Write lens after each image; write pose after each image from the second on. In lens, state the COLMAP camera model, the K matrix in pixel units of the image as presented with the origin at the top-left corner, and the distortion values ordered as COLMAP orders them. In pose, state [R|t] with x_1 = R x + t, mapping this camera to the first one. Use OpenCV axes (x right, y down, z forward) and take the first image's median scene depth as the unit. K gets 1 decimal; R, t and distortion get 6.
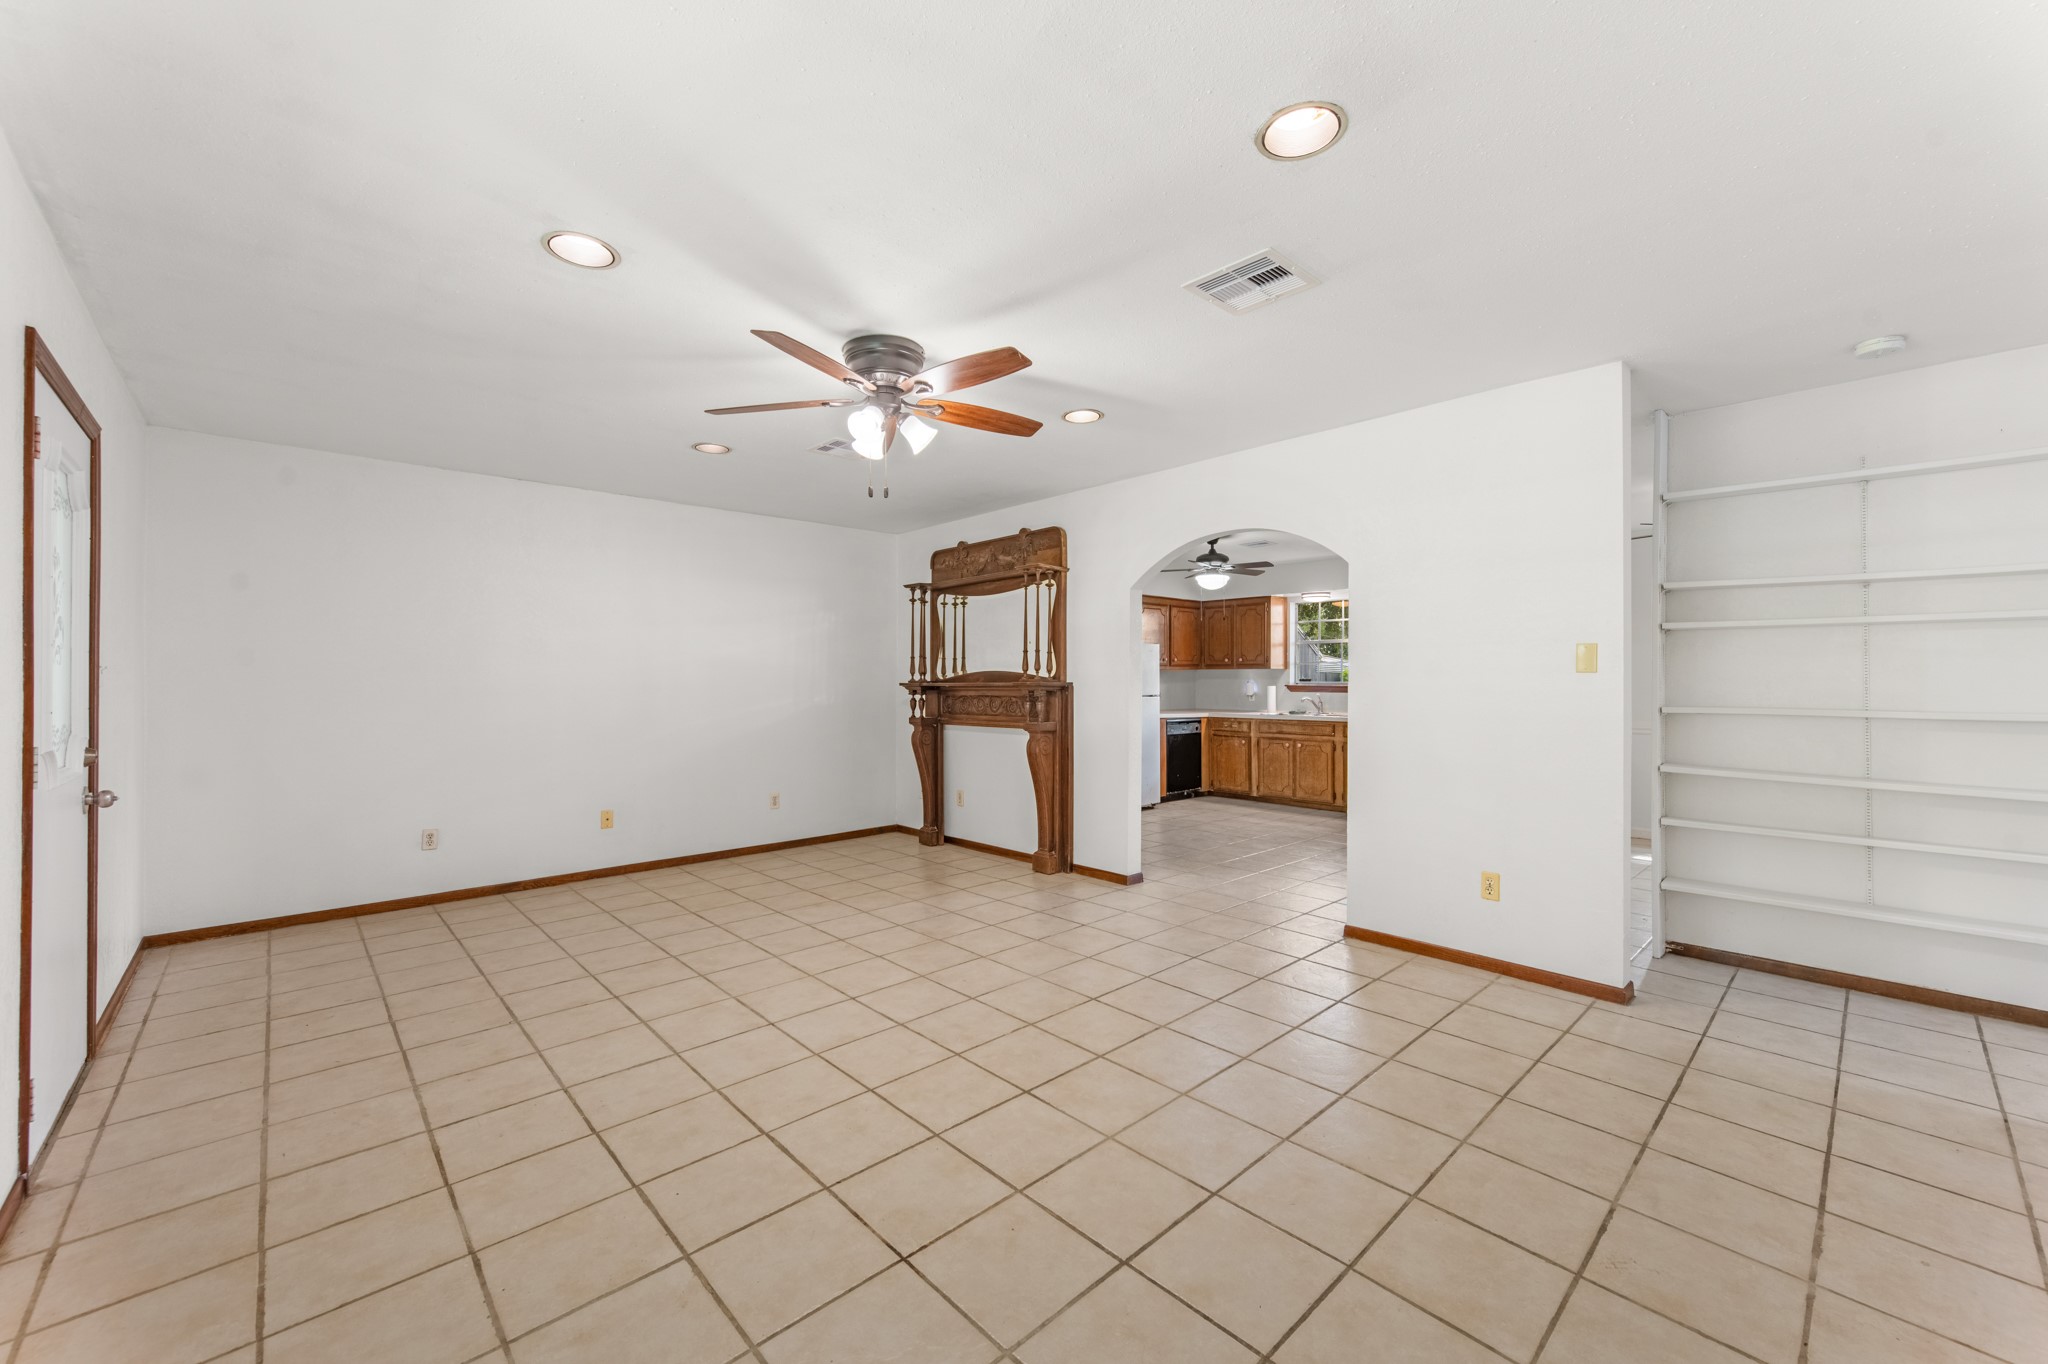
lens RADIAL K [[798.8, 0, 1038.1], [0, 798.8, 684.2], [0, 0, 1]] dist [0.004741, -0.000361]
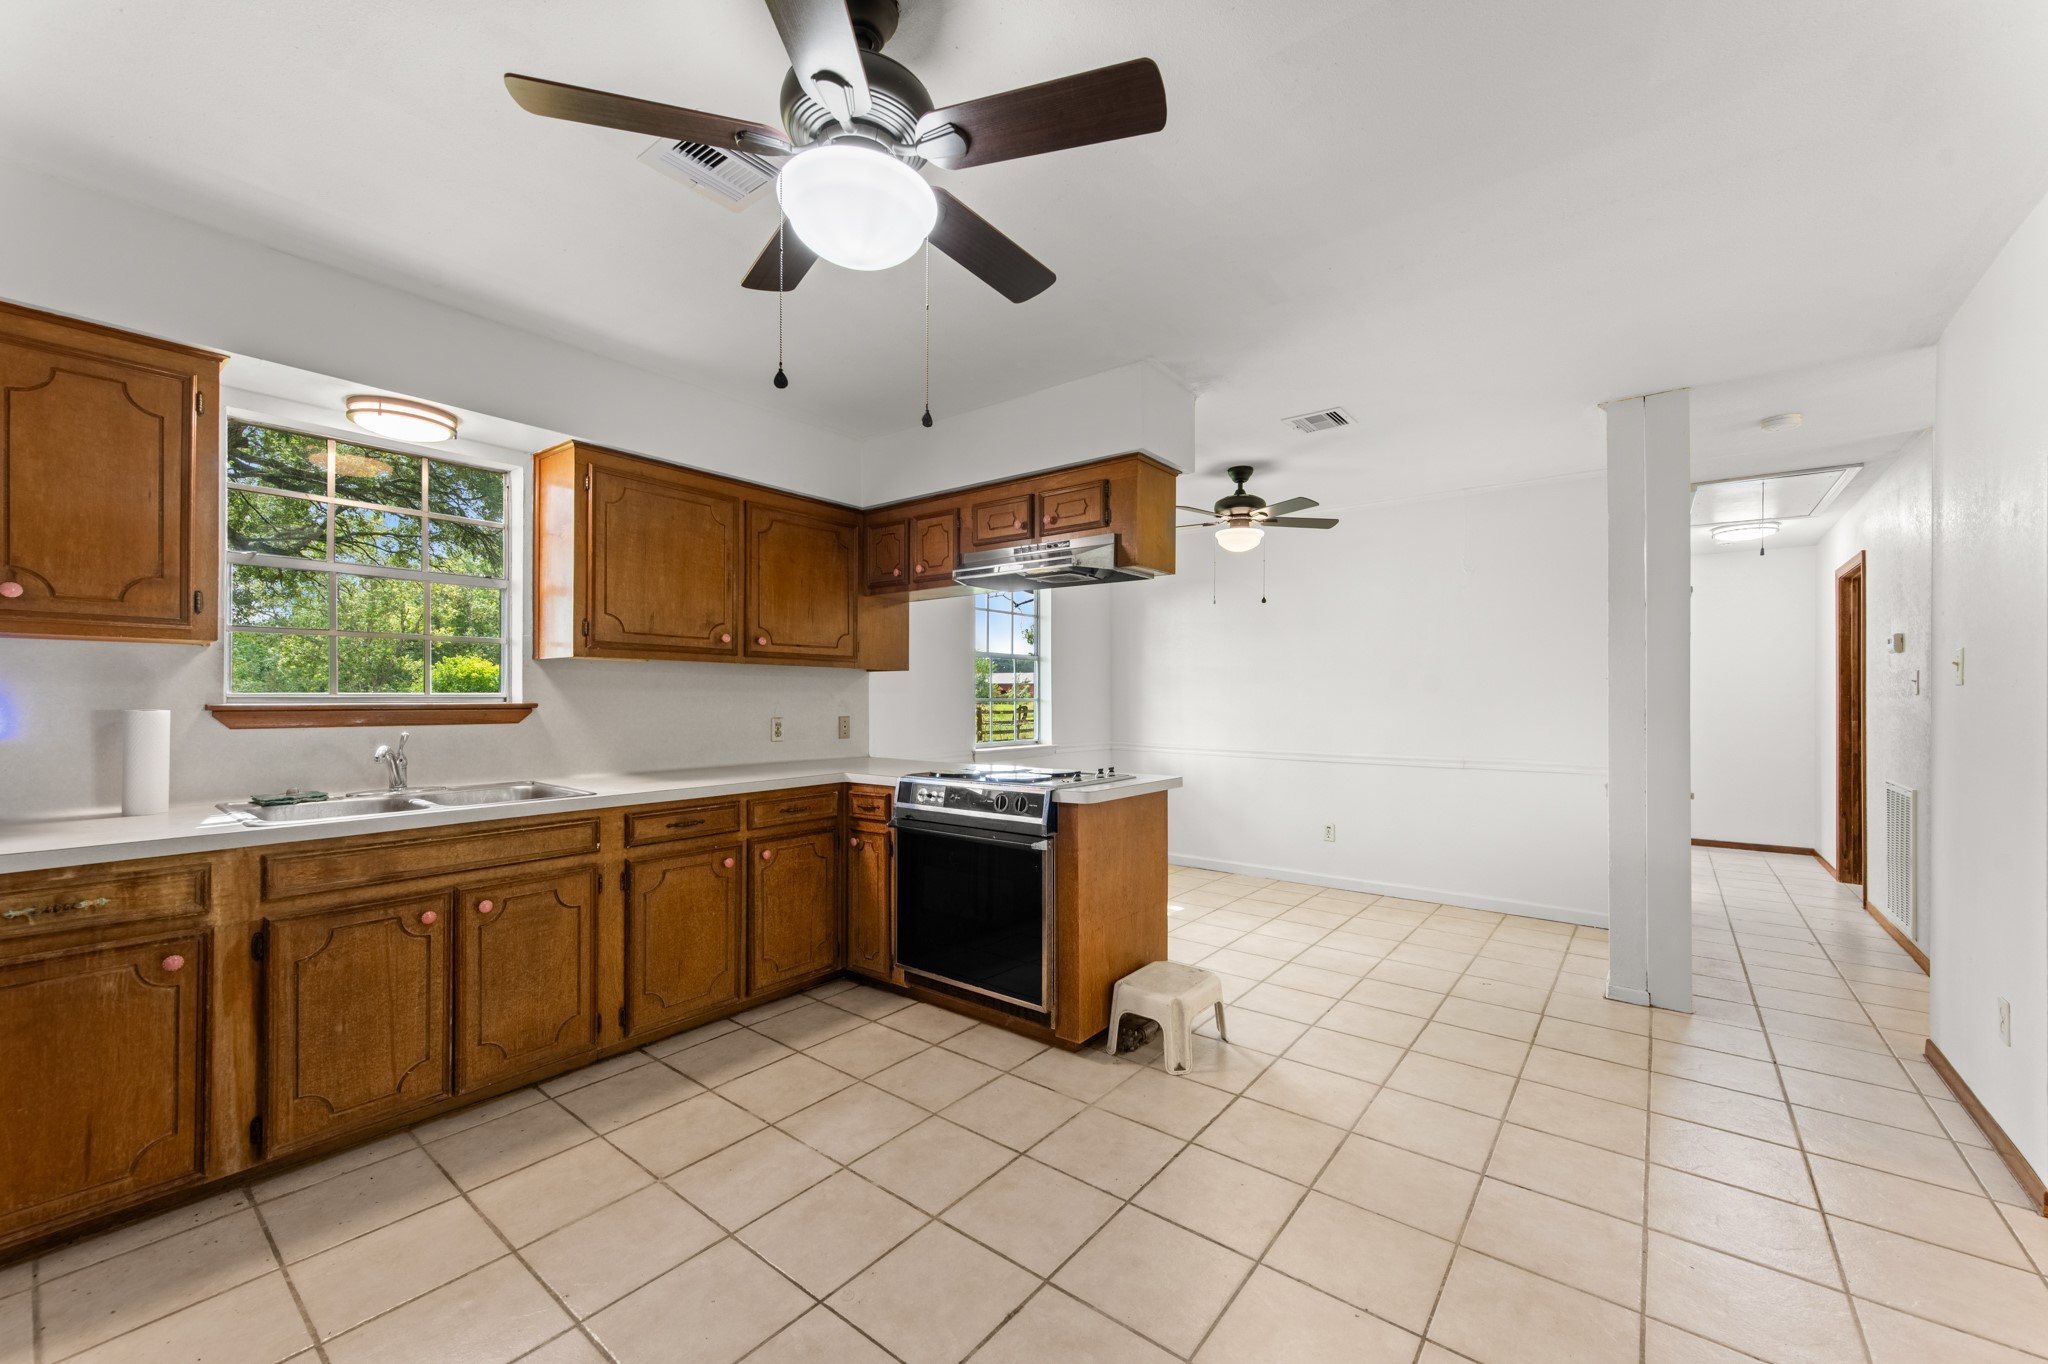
lens RADIAL K [[798.8, 0, 1030.1], [0, 798.8, 693.1], [0, 0, 1]] dist [0.004741, -0.000361]
pose [[-0.142308, 0.002248, 0.989820, 0.001190], [-0.001131, 0.999996, -0.002433, -0.004323], [-0.989822, -0.001466, -0.142305, 1.243086]]
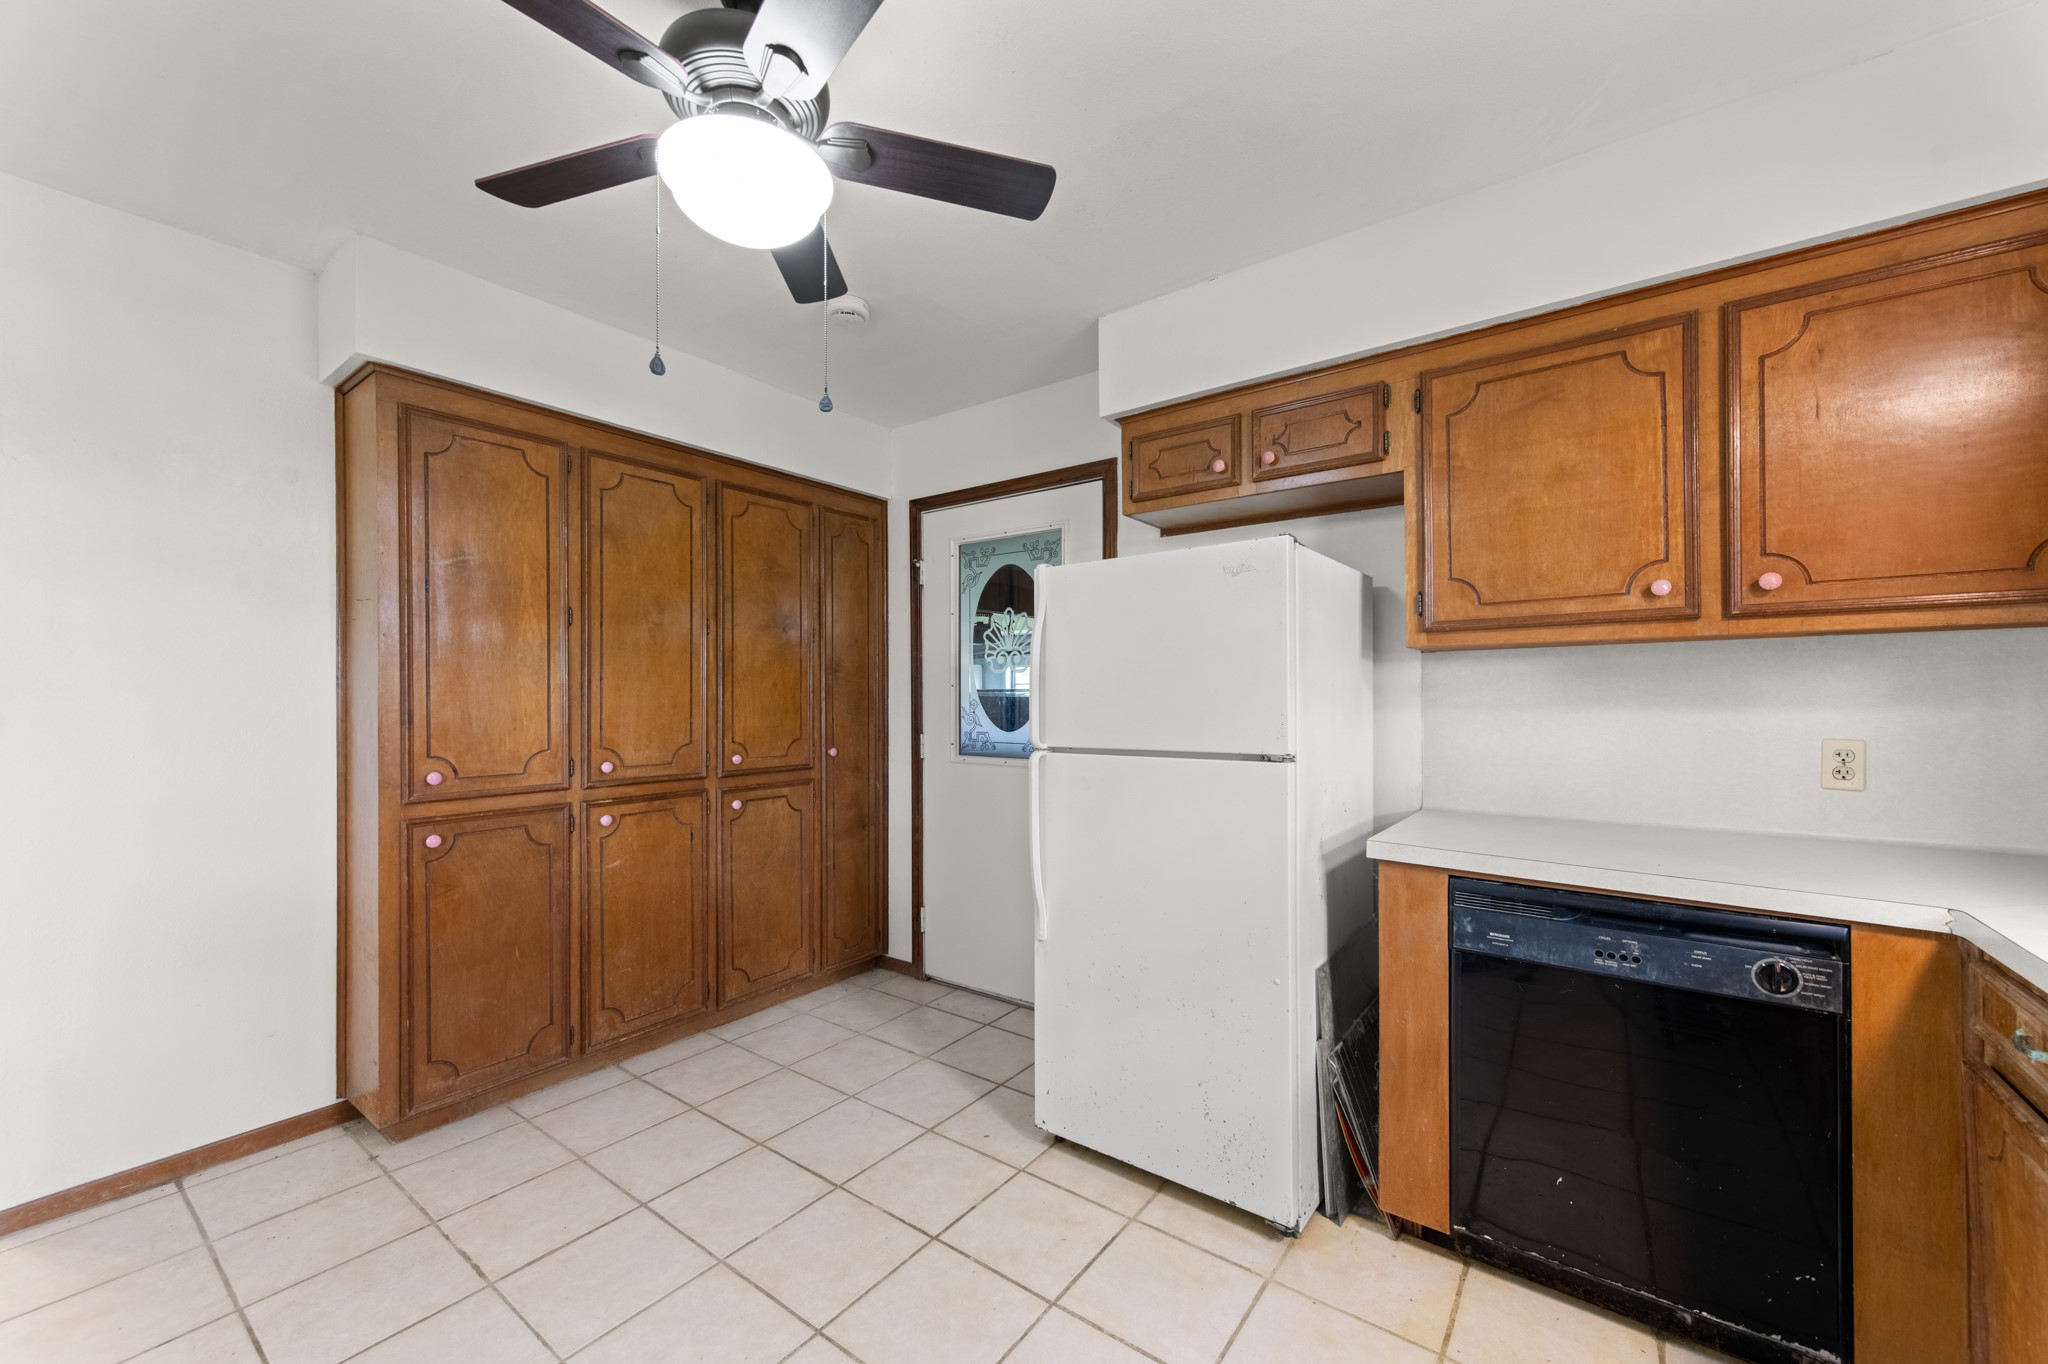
lens RADIAL K [[799.6, 0, 1029.7], [0, 799.6, 694.4], [0, 0, 1]] dist [0.004589, -0.000221]
pose [[0.173123, -0.000923, -0.984900, 0.538408], [-0.000609, 0.999999, -0.001044, -0.005528], [0.984900, 0.000781, 0.173123, 1.305744]]
